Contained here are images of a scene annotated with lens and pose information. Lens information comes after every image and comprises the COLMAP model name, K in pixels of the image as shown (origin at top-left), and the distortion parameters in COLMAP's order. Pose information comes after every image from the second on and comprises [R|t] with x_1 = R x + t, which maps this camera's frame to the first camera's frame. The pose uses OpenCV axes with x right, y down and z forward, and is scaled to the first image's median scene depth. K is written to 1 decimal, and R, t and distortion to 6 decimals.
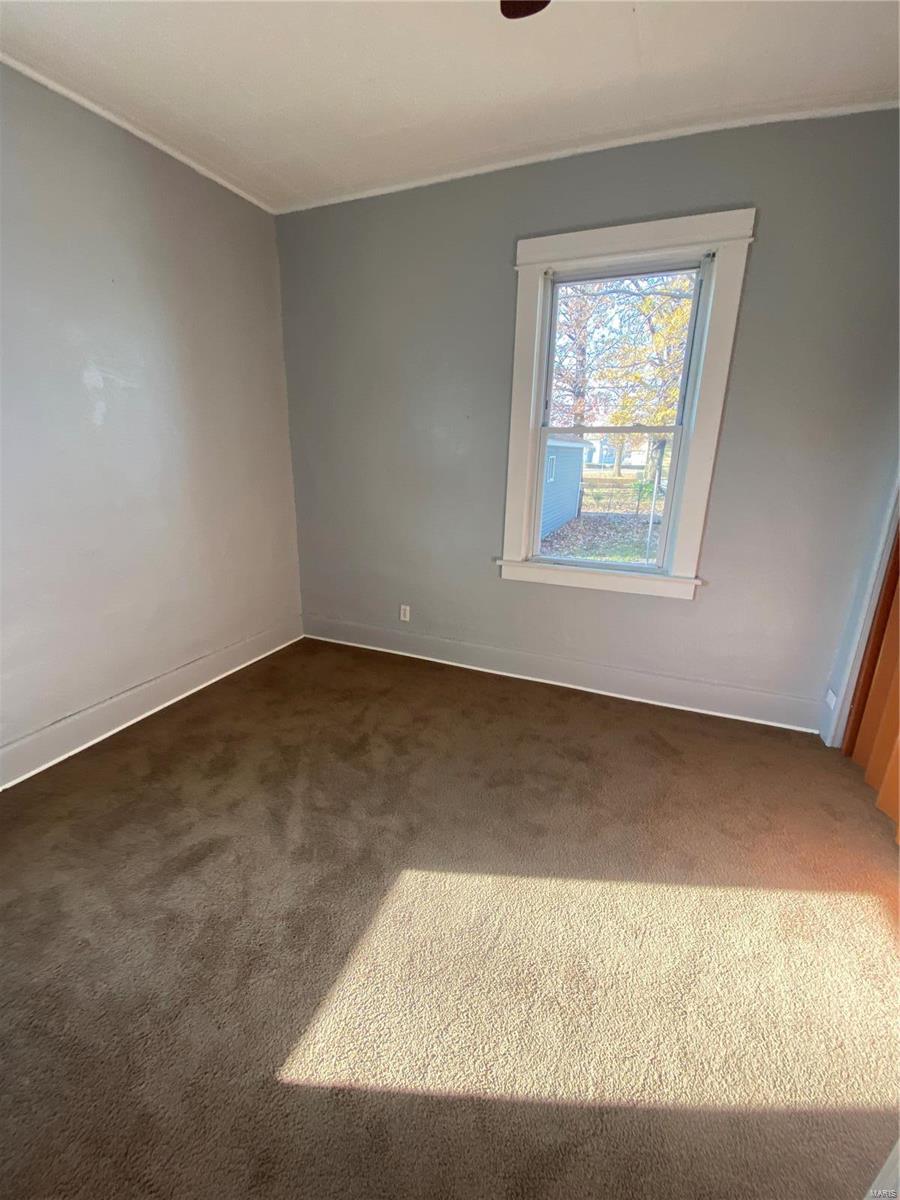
lens RADIAL K [[489.5, 0, 437.9], [0, 489.5, 589.5], [0, 0, 1]] dist [0.044343, -0.034274]
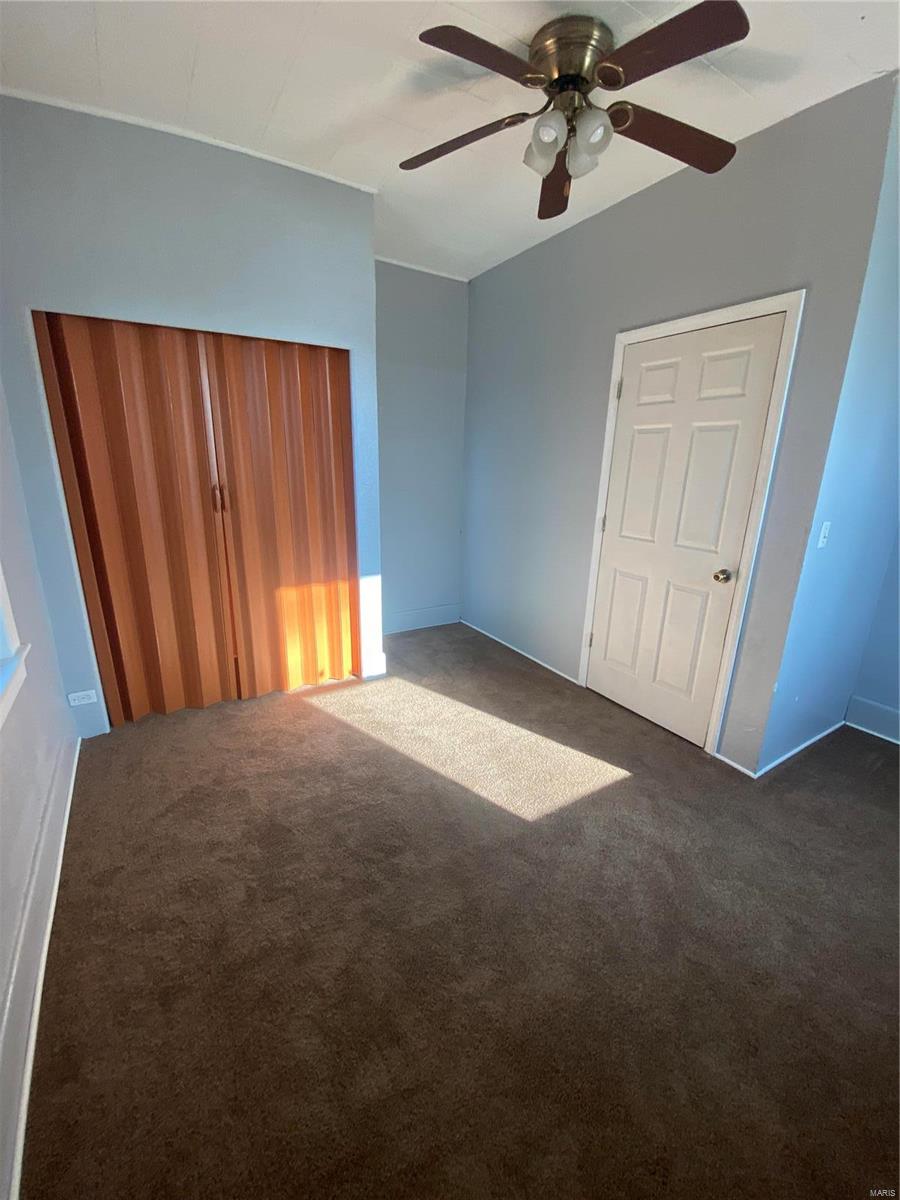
lens RADIAL K [[487.3, 0, 447.8], [0, 487.3, 598.2], [0, 0, 1]] dist [0.024233, -0.023275]
pose [[-0.813491, -0.195695, 0.547664, -0.312917], [0.122042, 0.863278, 0.489752, -0.352346], [-0.568628, 0.465247, -0.678386, 1.159499]]
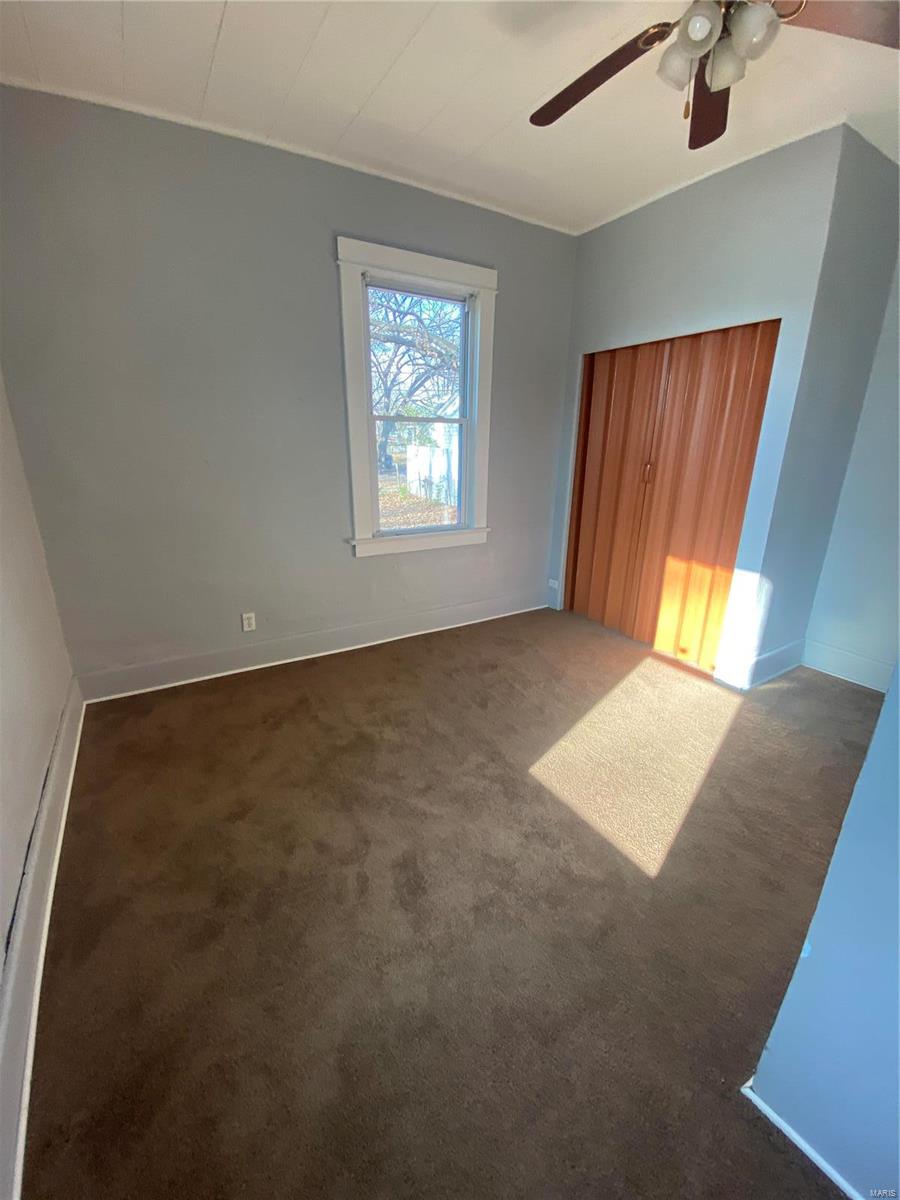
lens RADIAL K [[487.3, 0, 447.8], [0, 487.3, 598.2], [0, 0, 1]] dist [0.024233, -0.023275]
pose [[0.591102, -0.259368, 0.763759, -0.727793], [0.216504, 0.963161, 0.159523, -0.079499], [-0.776997, 0.071063, 0.625480, 0.231905]]
